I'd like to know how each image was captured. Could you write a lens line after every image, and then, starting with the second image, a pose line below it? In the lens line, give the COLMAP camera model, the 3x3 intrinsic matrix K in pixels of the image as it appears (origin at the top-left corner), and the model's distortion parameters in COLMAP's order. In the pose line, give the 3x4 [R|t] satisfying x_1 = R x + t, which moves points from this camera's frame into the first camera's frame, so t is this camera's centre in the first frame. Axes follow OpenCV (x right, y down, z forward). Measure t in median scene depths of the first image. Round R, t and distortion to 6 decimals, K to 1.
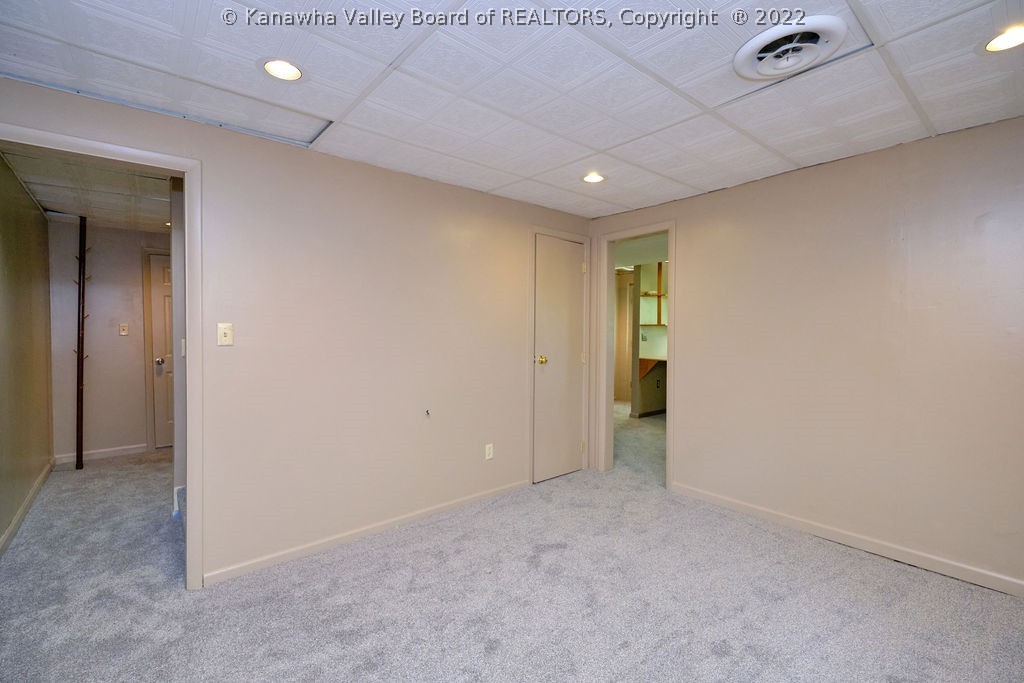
lens RADIAL K [[444.8, 0, 513.4], [0, 444.8, 342.1], [0, 0, 1]] dist [-0.001972, -0.000055]
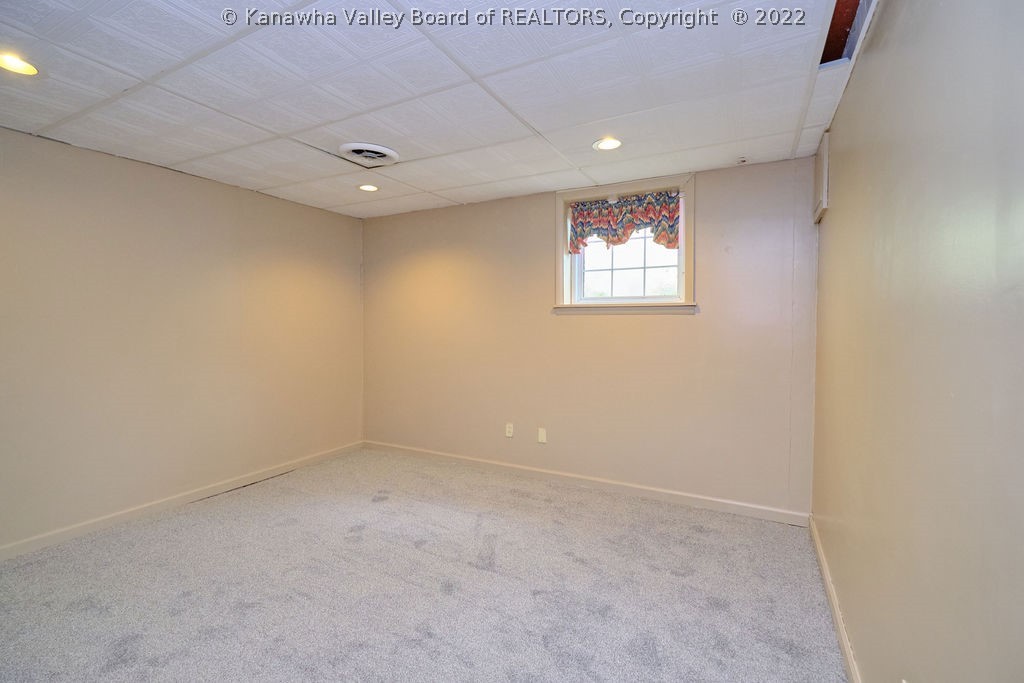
lens RADIAL K [[444.8, 0, 513.4], [0, 444.8, 342.1], [0, 0, 1]] dist [-0.001972, -0.000055]
pose [[-0.365293, -0.040641, 0.930005, -0.757270], [0.020516, 0.998452, 0.051690, -0.015960], [-0.930666, 0.037962, -0.363894, 0.727408]]
